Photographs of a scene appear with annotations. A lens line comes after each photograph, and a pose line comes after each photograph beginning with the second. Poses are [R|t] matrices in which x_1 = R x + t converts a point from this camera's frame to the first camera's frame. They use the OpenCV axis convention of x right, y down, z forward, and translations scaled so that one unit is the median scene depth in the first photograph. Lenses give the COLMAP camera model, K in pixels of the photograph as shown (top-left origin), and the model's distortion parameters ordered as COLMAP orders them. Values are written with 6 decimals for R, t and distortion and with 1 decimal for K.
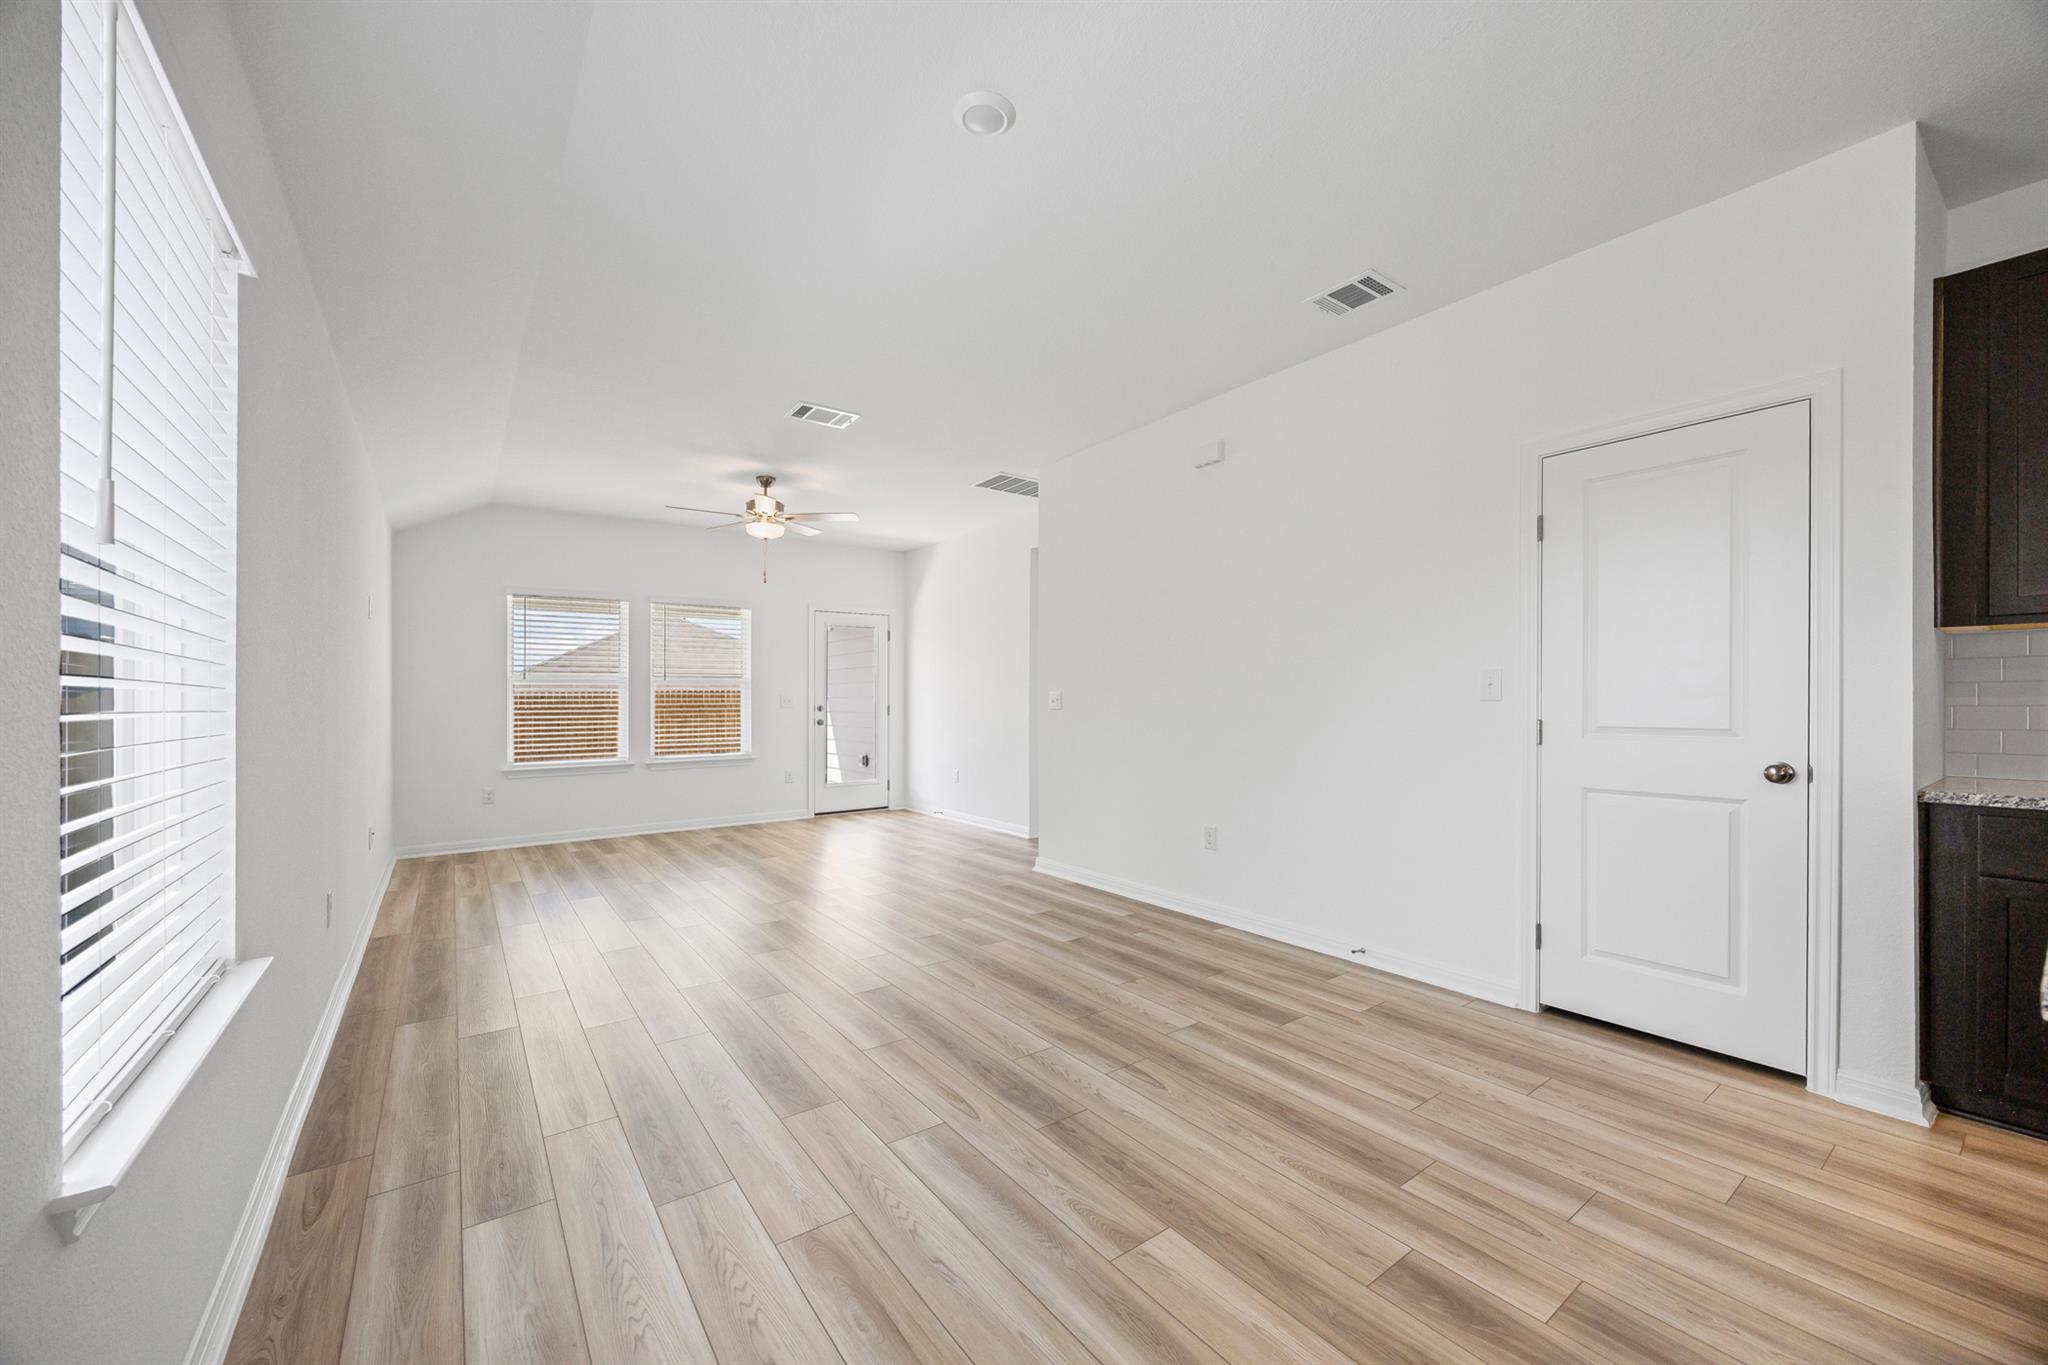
lens RADIAL K [[791.1, 0, 1032.6], [0, 791.1, 701.3], [0, 0, 1]] dist [0.000572, -0.000105]
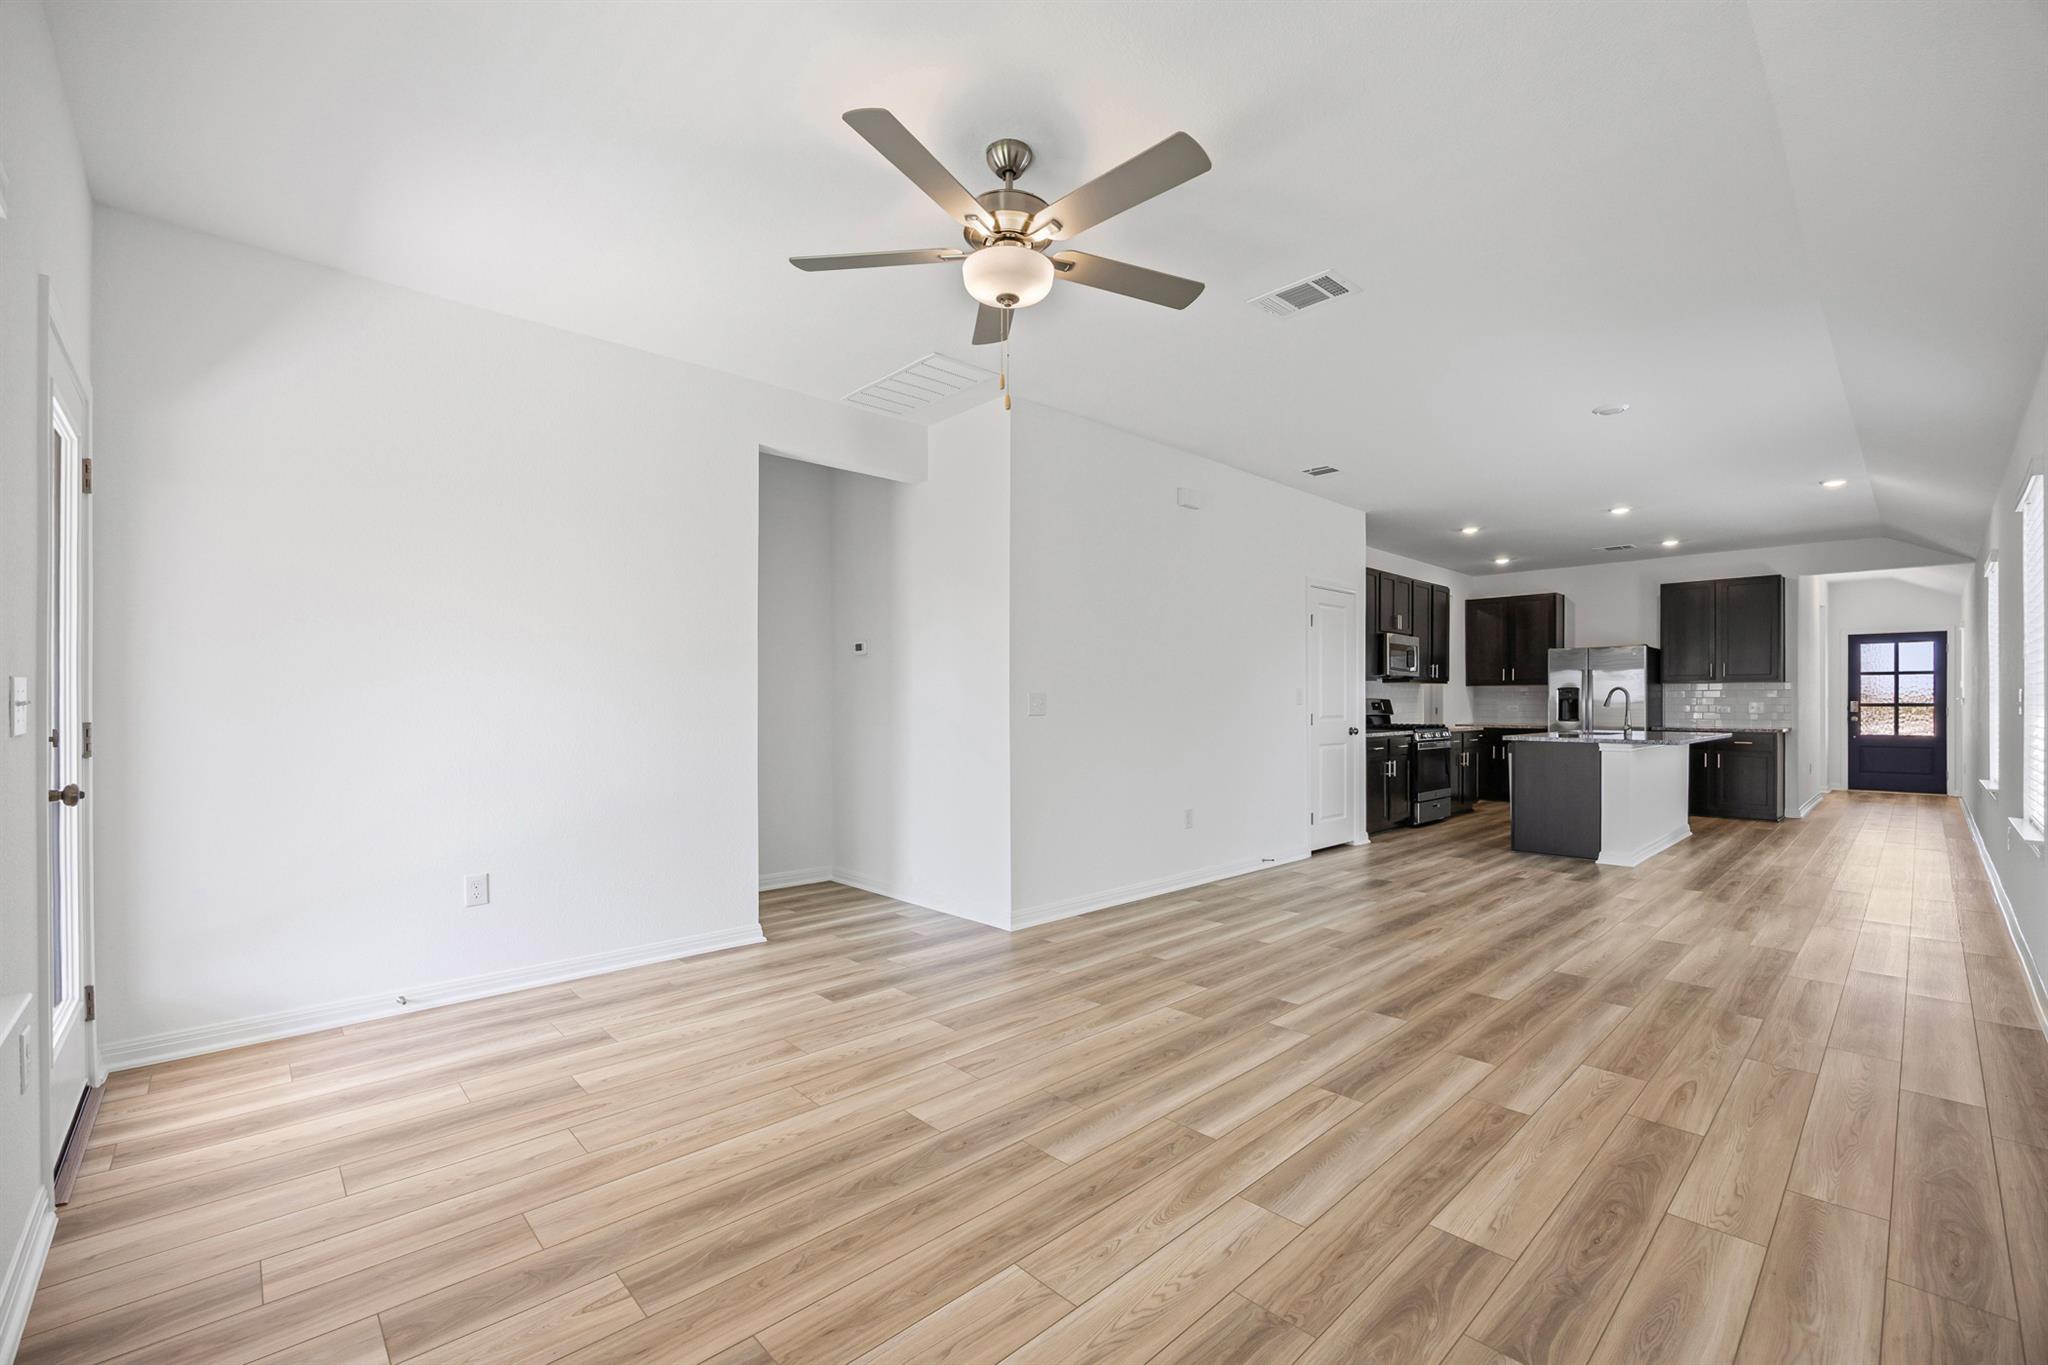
lens RADIAL K [[868.3, 0, 1027.0], [0, 868.3, 708.0], [0, 0, 1]] dist [-0.013694, 0.000773]
pose [[-0.124029, -0.002789, 0.992275, -0.821912], [0.002020, 0.999993, 0.003064, 0.000258], [-0.992277, 0.002385, -0.124023, 1.097478]]
